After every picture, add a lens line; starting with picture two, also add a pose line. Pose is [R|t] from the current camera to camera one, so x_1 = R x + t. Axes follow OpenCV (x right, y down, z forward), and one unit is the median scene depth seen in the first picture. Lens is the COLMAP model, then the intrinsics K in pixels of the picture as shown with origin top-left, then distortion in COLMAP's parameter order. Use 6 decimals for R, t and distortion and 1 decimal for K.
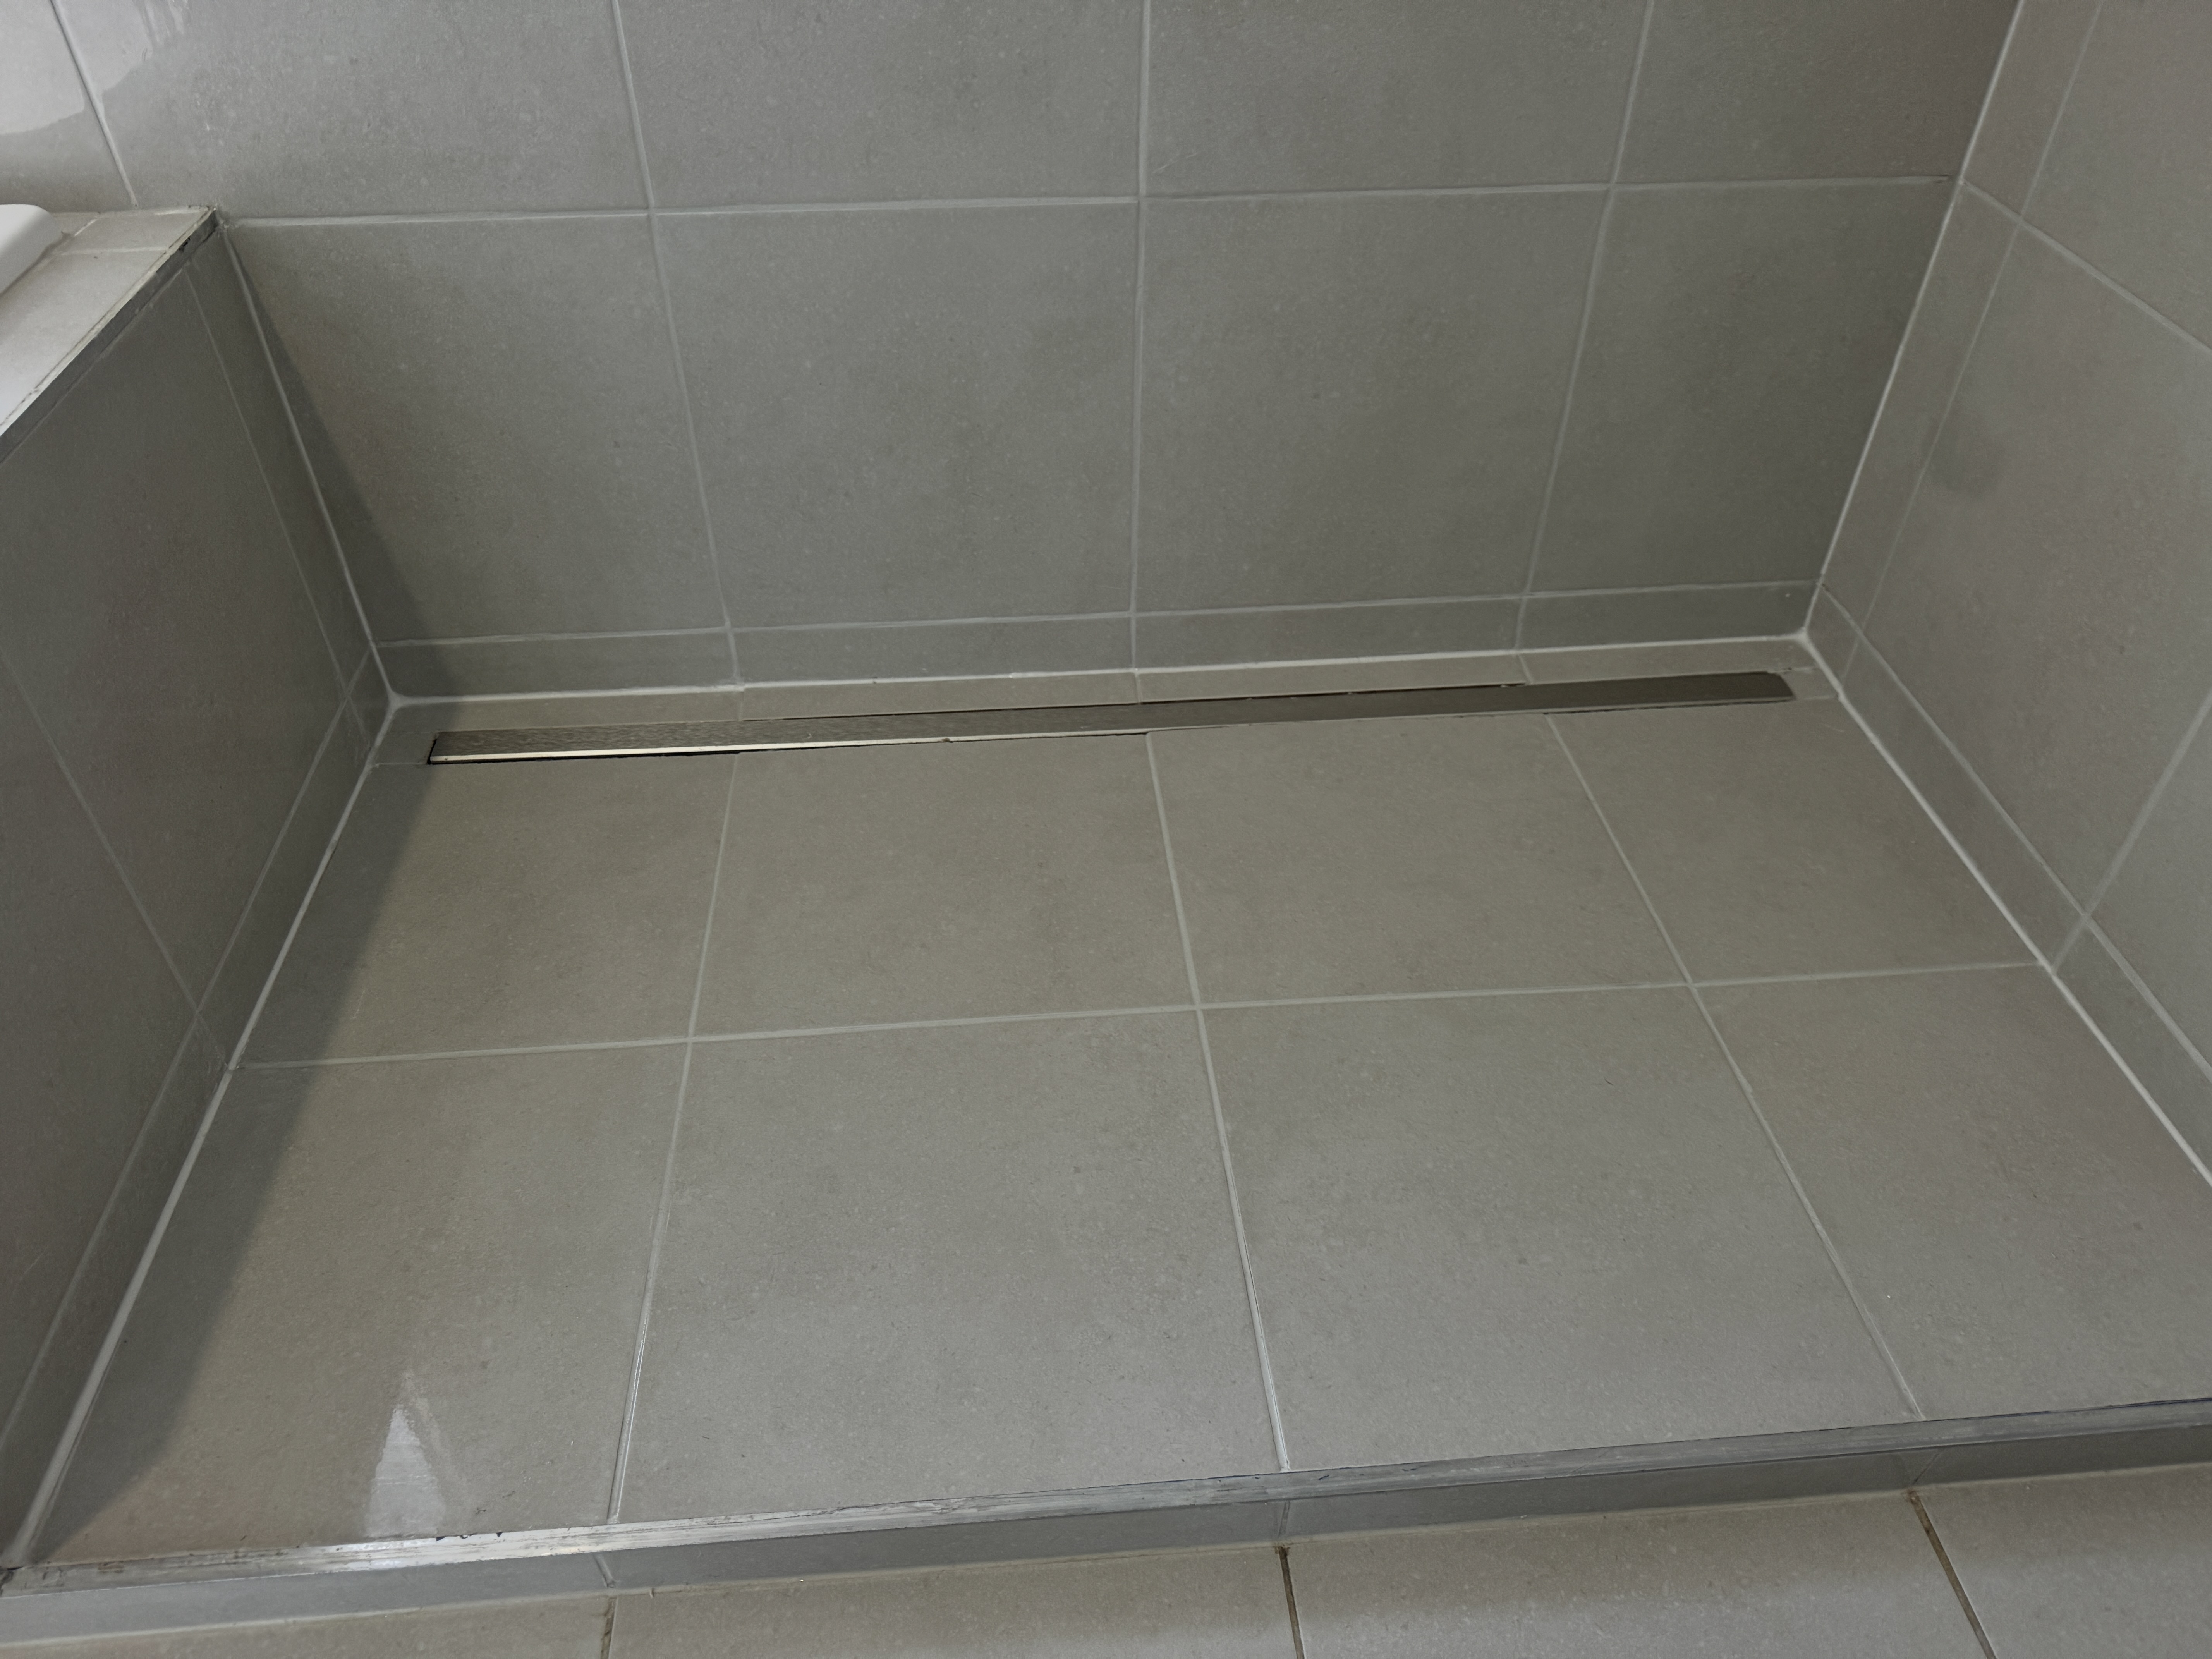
lens RADIAL K [[1608.6, 0, 1106.0], [0, 1608.6, 829.5], [0, 0, 1]] dist [0.112605, -0.208229]
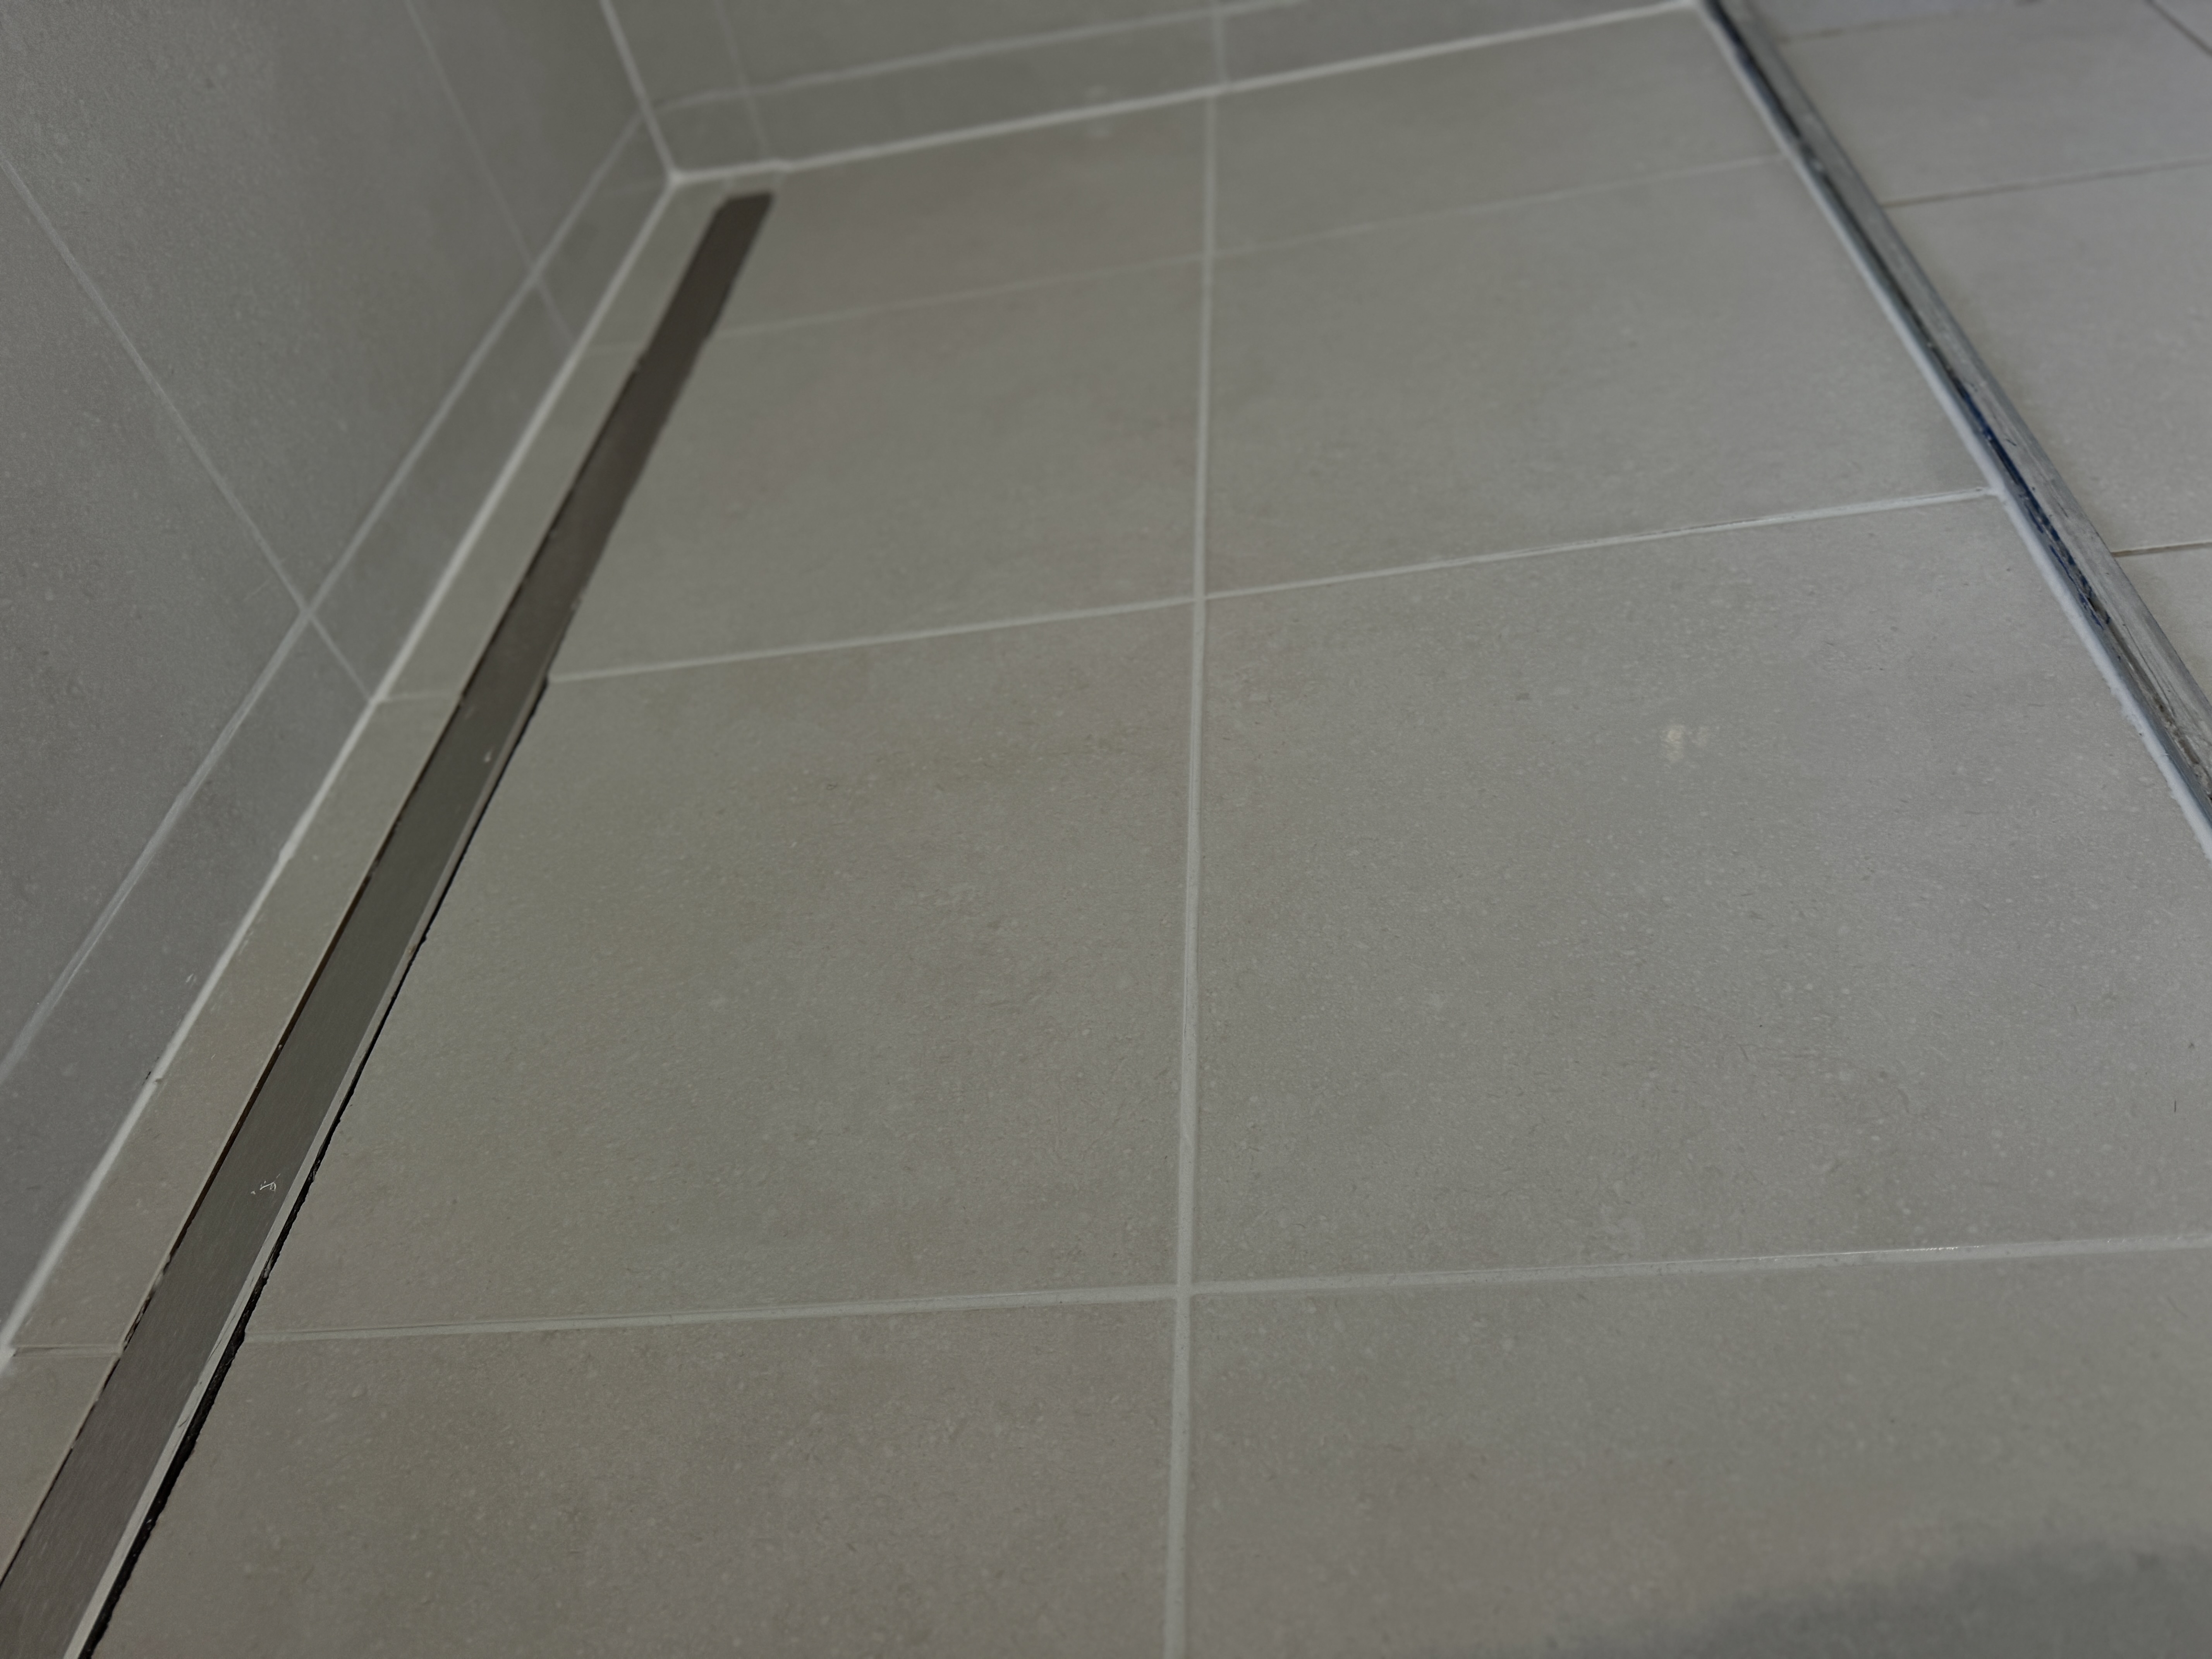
lens RADIAL K [[1608.6, 0, 1106.0], [0, 1608.6, 829.5], [0, 0, 1]] dist [0.112605, -0.208229]
pose [[0.127656, -0.705820, 0.696794, -0.484979], [0.769303, 0.513884, 0.379600, -0.124590], [-0.626000, 0.487588, 0.608590, 0.679840]]
